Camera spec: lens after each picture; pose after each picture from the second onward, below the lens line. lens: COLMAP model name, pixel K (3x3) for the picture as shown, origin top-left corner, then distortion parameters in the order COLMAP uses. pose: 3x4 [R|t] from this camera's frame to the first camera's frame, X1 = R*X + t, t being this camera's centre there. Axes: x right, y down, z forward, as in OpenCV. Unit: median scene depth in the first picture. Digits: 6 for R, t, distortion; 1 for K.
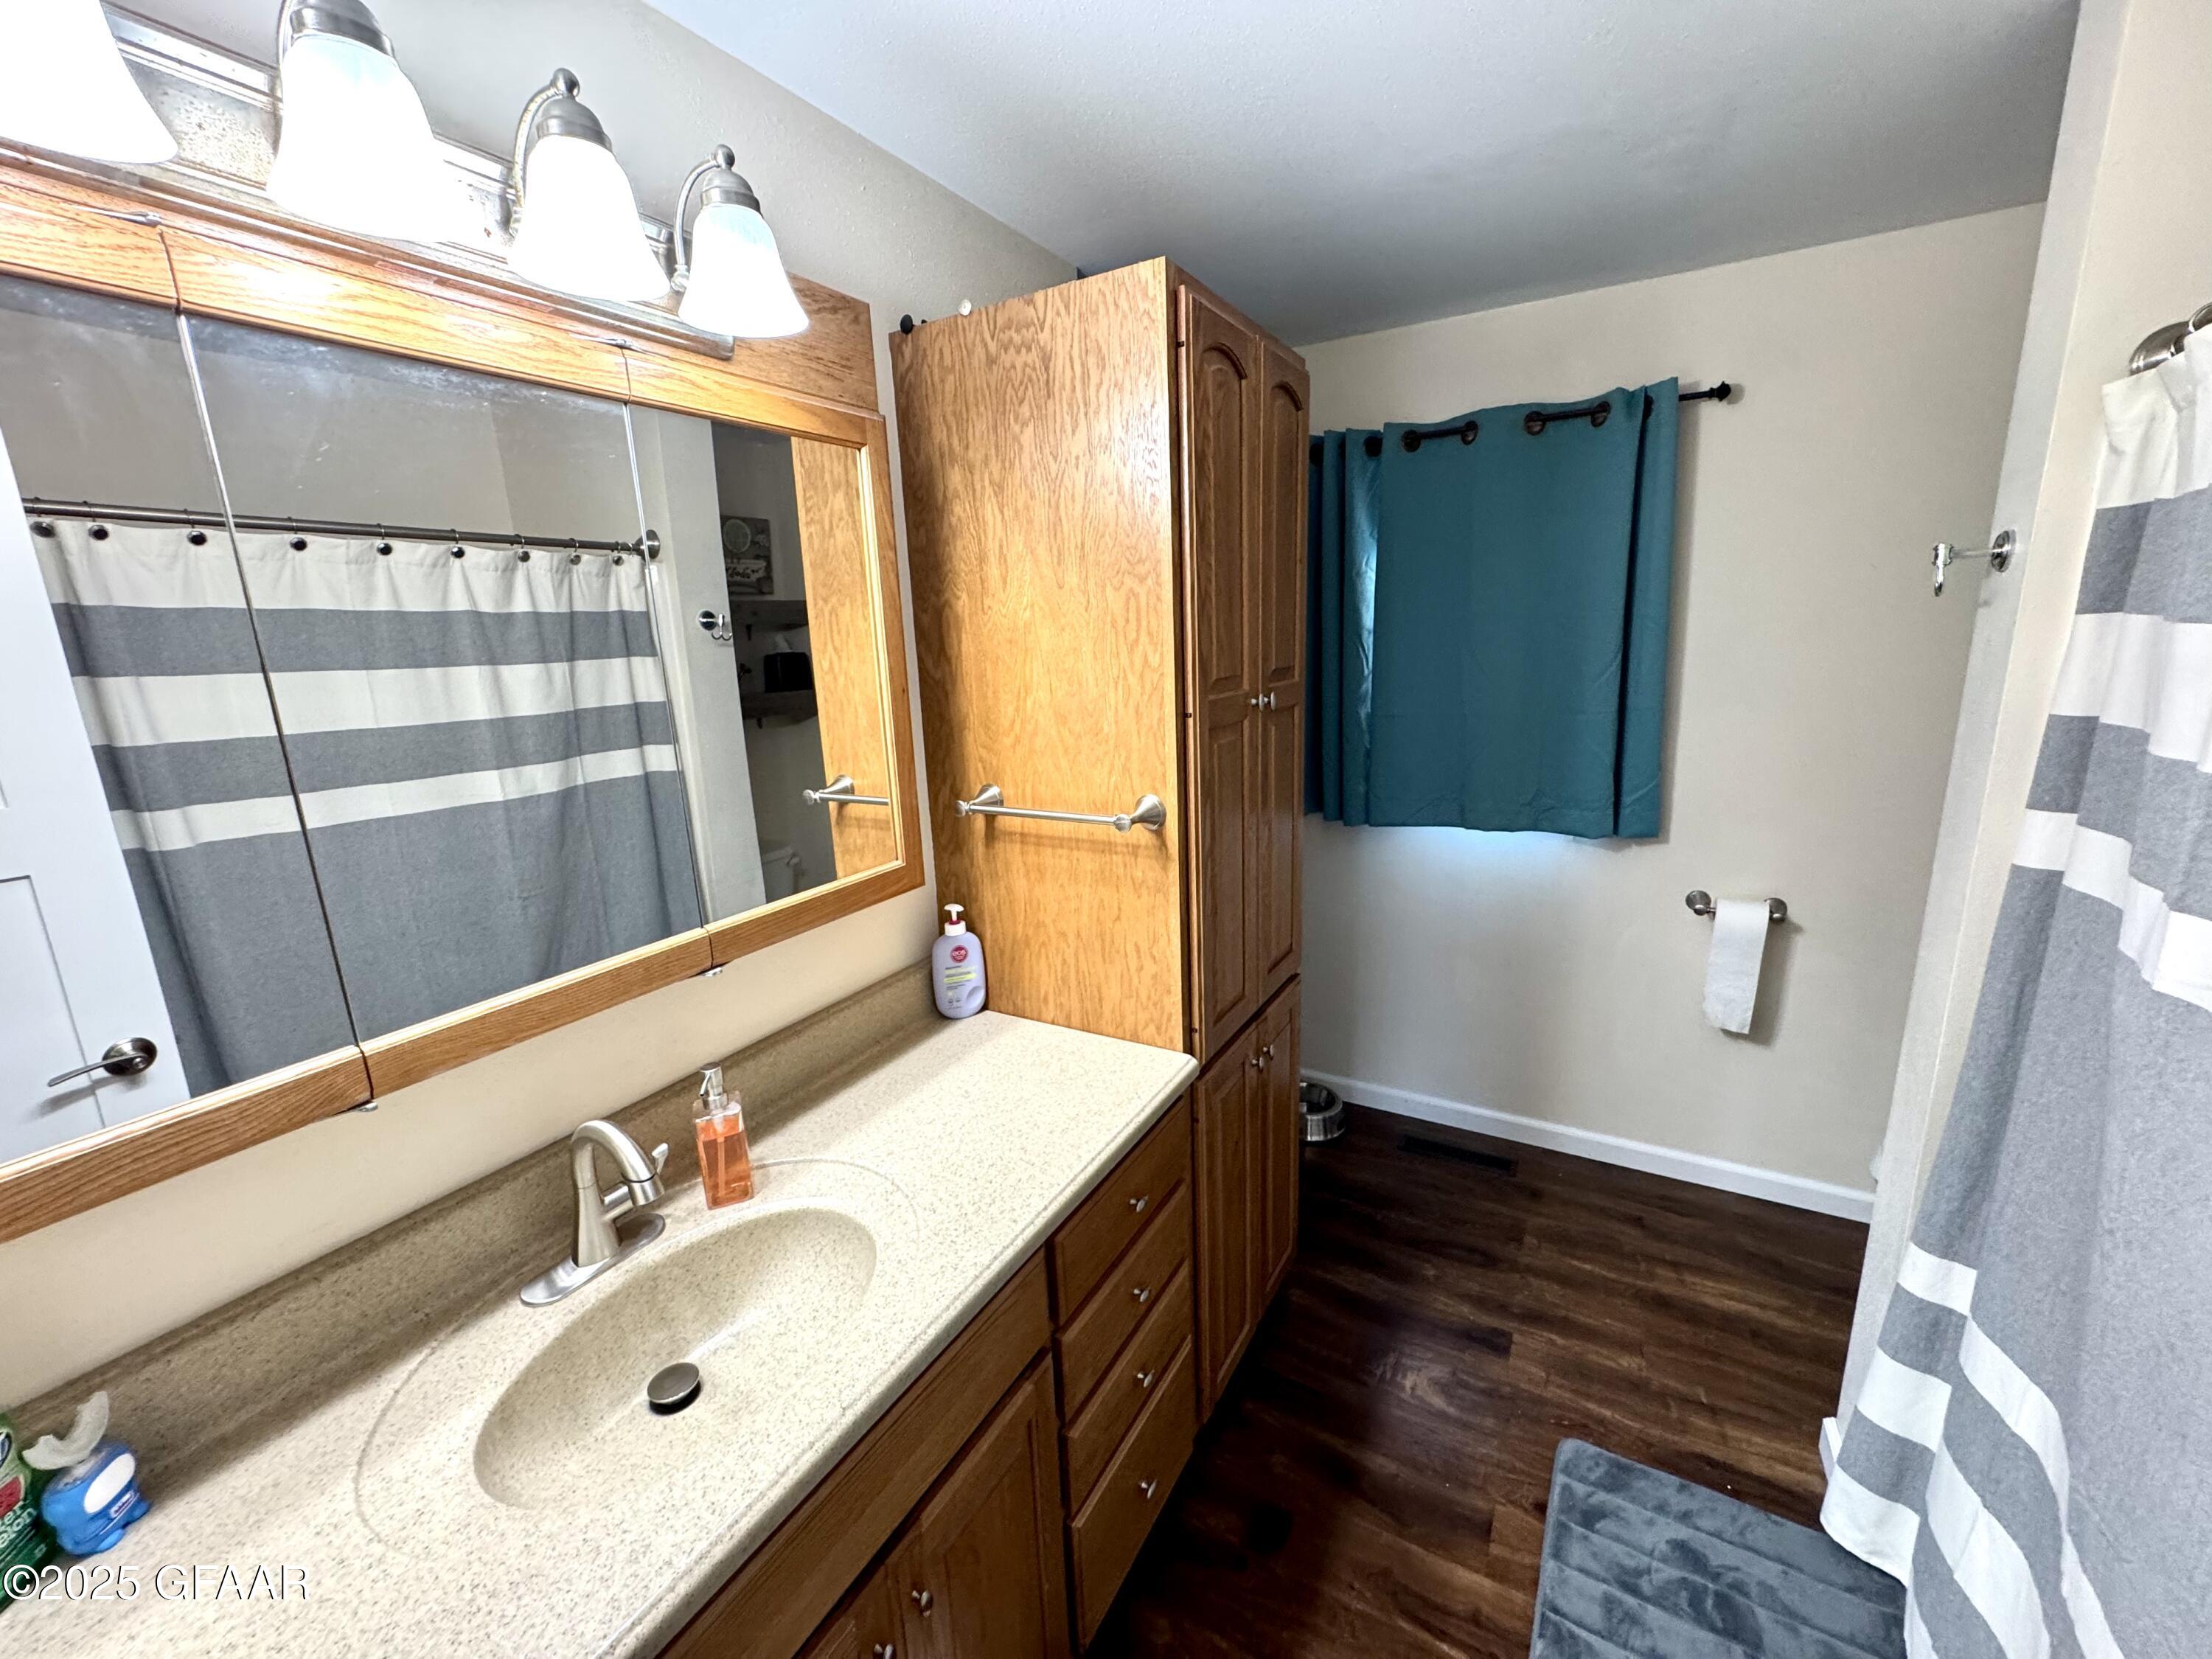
lens RADIAL K [[880.3, 0, 1106.4], [0, 880.3, 826.5], [0, 0, 1]] dist [-0.001246, -0.000099]
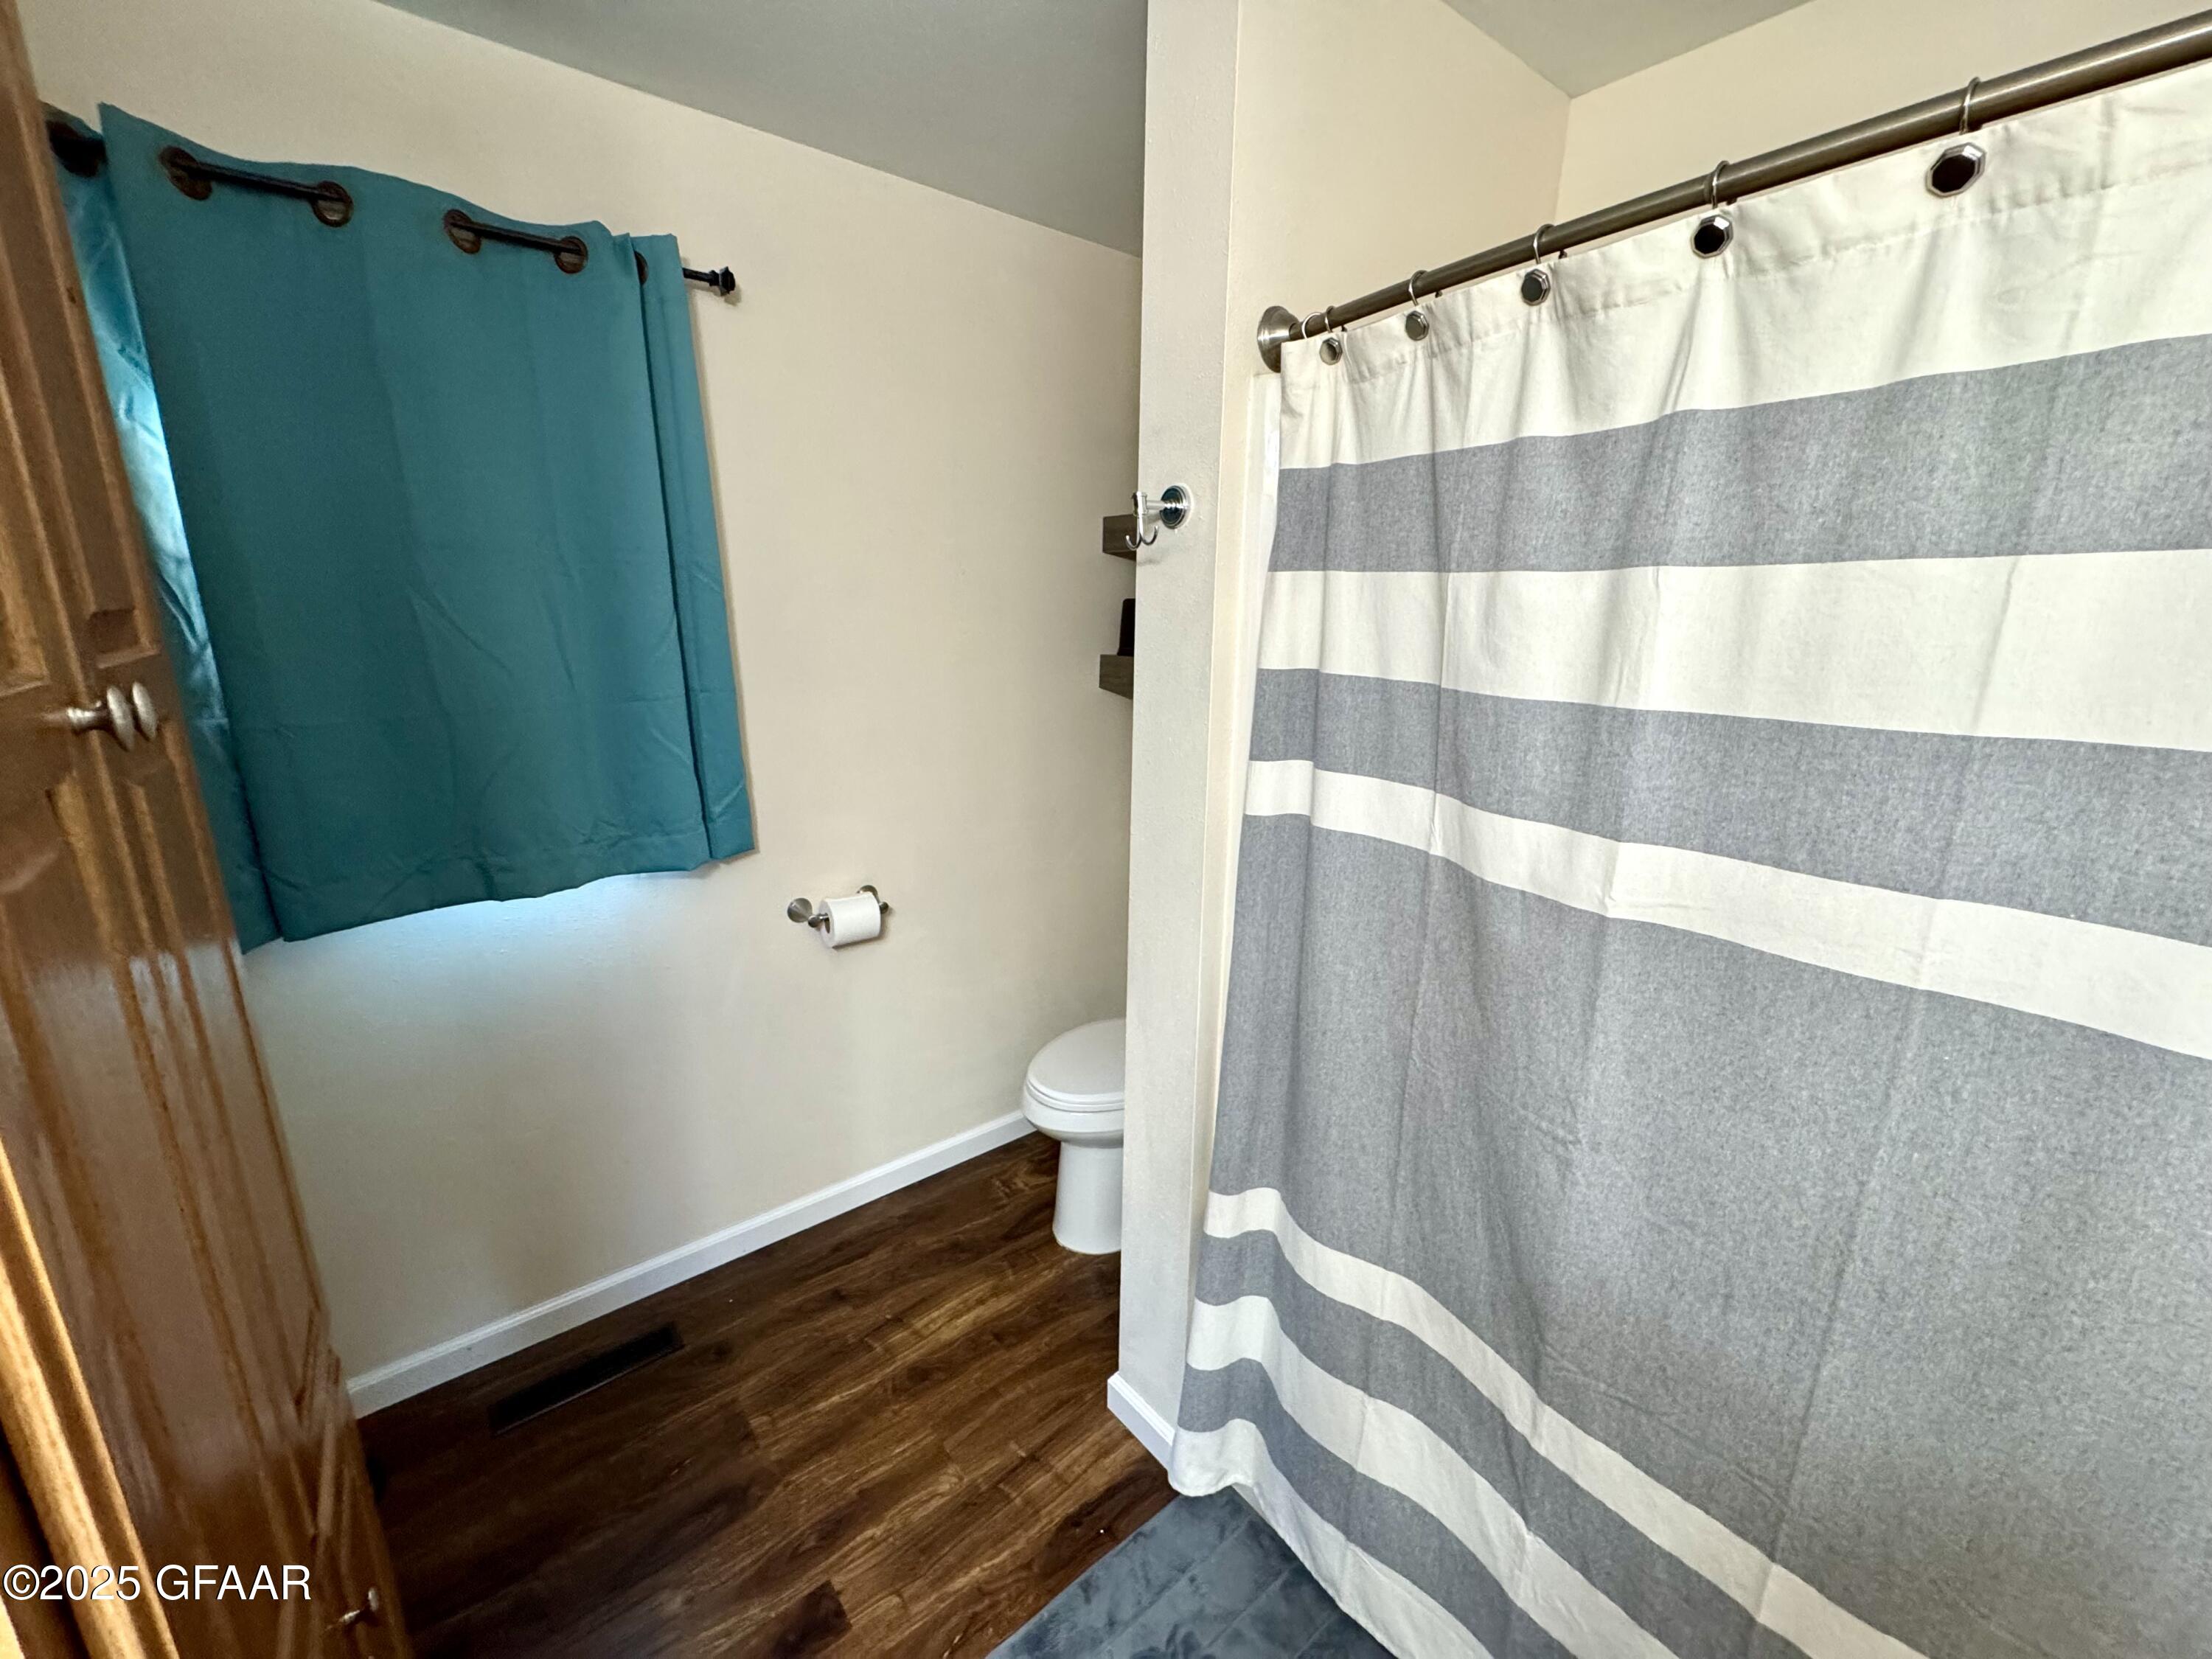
lens RADIAL K [[880.3, 0, 1106.4], [0, 880.3, 826.5], [0, 0, 1]] dist [-0.001246, -0.000099]
pose [[0.355656, -0.188862, 0.915336, 0.010786], [0.176012, 0.975381, 0.132861, -0.067208], [-0.917893, 0.113857, 0.380142, 0.459918]]
